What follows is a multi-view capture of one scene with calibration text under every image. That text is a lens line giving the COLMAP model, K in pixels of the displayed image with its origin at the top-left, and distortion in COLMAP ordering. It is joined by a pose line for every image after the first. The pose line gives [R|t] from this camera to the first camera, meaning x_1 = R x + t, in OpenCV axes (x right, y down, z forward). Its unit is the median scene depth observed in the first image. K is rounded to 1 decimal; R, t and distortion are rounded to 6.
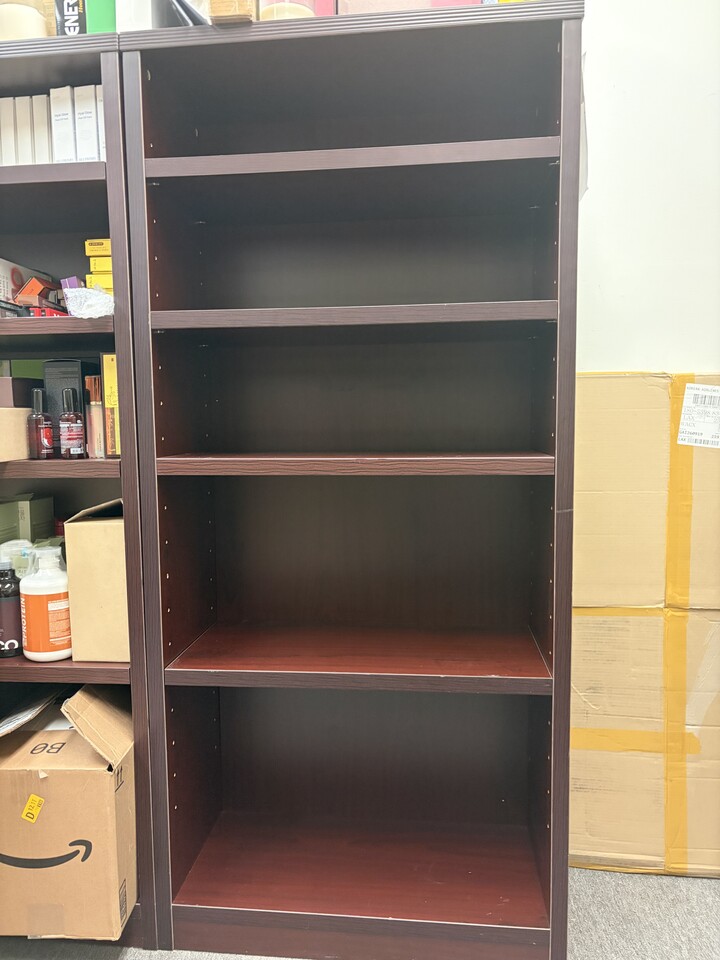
lens RADIAL K [[734.7, 0, 353.2], [0, 734.7, 483.4], [0, 0, 1]] dist [0.017039, -0.047533]
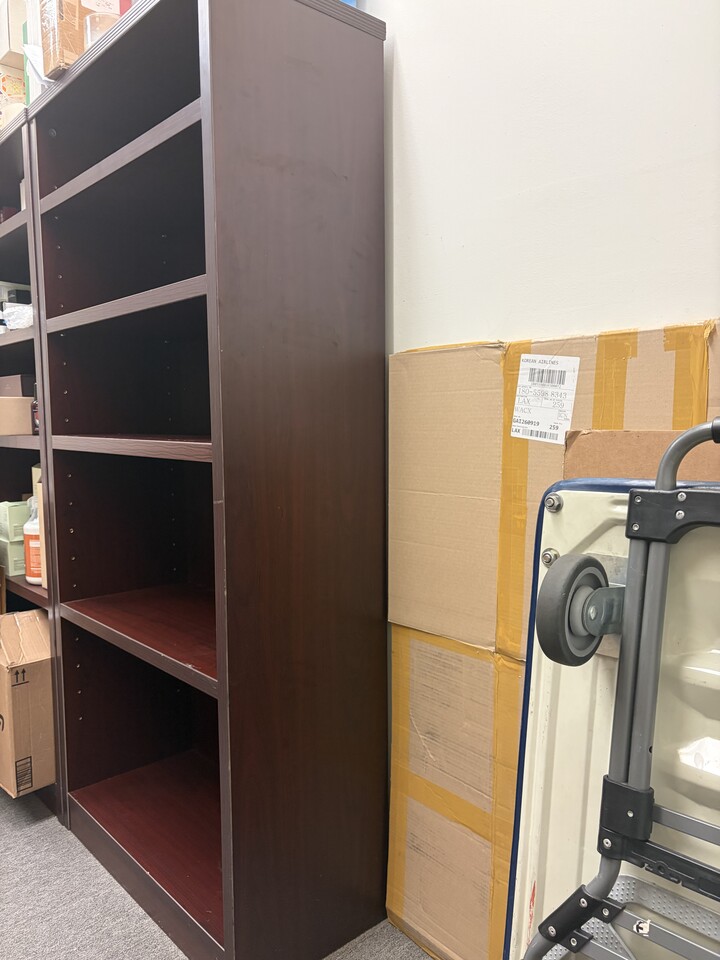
lens RADIAL K [[734.7, 0, 360.2], [0, 734.7, 485.5], [0, 0, 1]] dist [0.017039, -0.047533]
pose [[0.749245, 0.066443, -0.658951, 0.913267], [-0.062089, 0.997620, 0.029995, -0.018769], [0.659376, 0.018440, 0.751587, 0.379742]]
